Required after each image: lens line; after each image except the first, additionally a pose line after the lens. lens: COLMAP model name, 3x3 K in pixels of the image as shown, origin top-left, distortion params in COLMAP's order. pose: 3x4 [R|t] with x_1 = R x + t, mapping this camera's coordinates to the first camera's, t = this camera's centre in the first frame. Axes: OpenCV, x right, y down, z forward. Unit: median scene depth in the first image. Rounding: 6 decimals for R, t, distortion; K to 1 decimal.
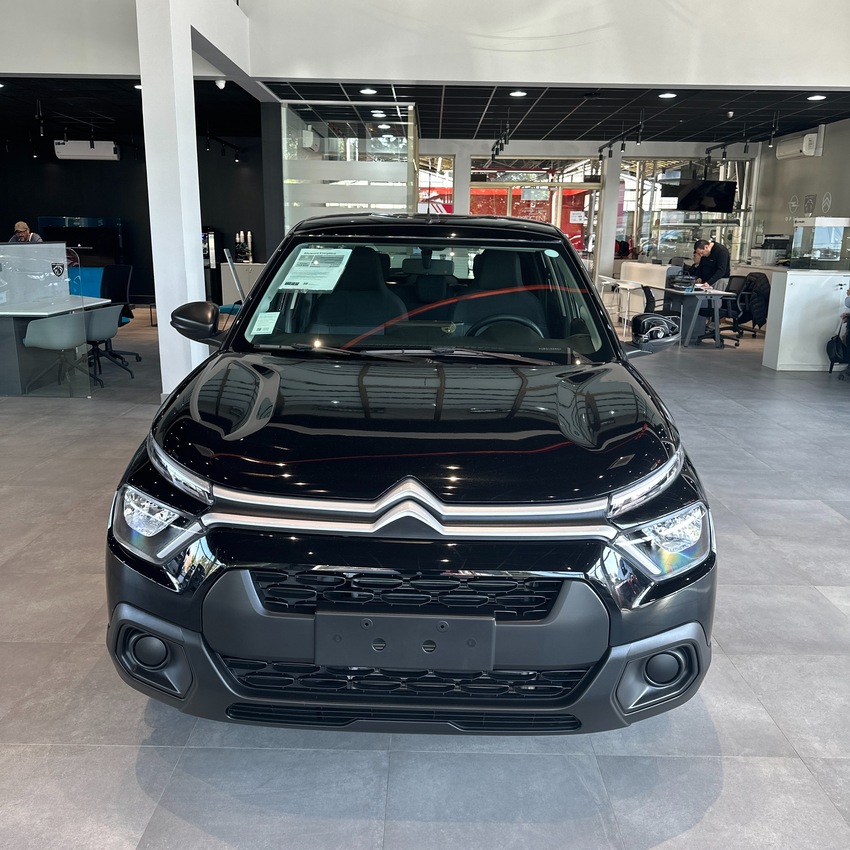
lens RADIAL K [[799.5, 0, 425.0], [0, 799.5, 425.0], [0, 0, 1]] dist [0.066156, -0.116549]
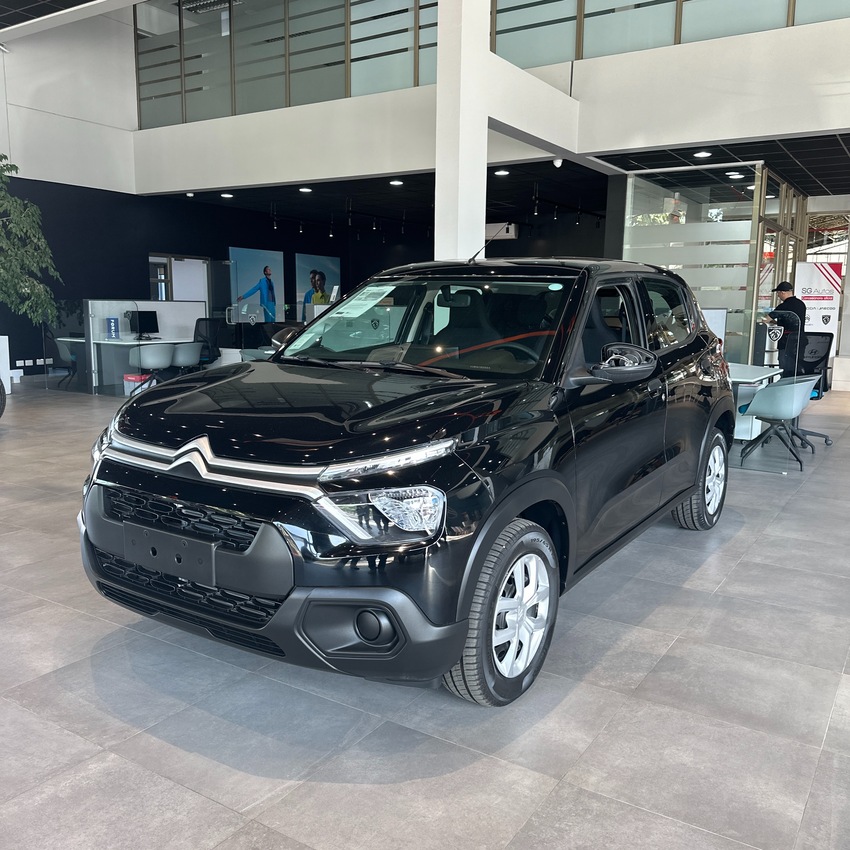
lens RADIAL K [[799.5, 0, 425.0], [0, 799.5, 425.0], [0, 0, 1]] dist [0.066156, -0.116549]
pose [[0.841533, 0.072998, -0.535250, 0.505111], [-0.120893, 0.991146, -0.054896, 0.038968], [0.526504, 0.110905, 0.842908, 0.032776]]
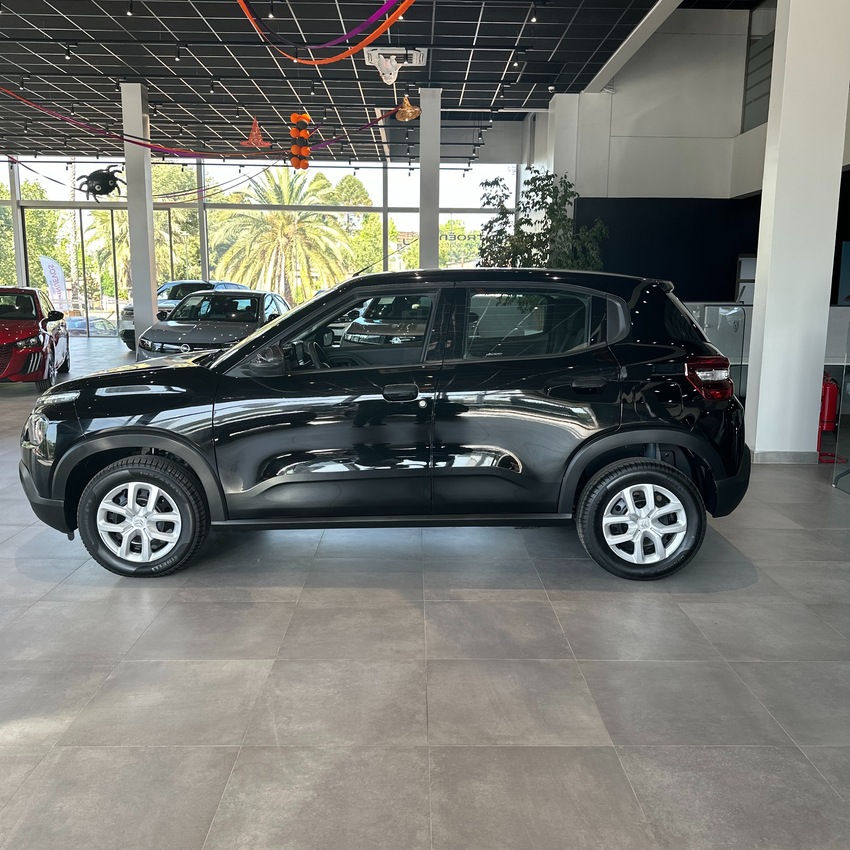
lens RADIAL K [[799.5, 0, 425.0], [0, 799.5, 425.0], [0, 0, 1]] dist [0.066156, -0.116549]
pose [[0.010798, 0.146835, -0.989102, 1.235166], [-0.240811, 0.960429, 0.139950, -0.201589], [0.970512, 0.236675, 0.045730, 0.982418]]
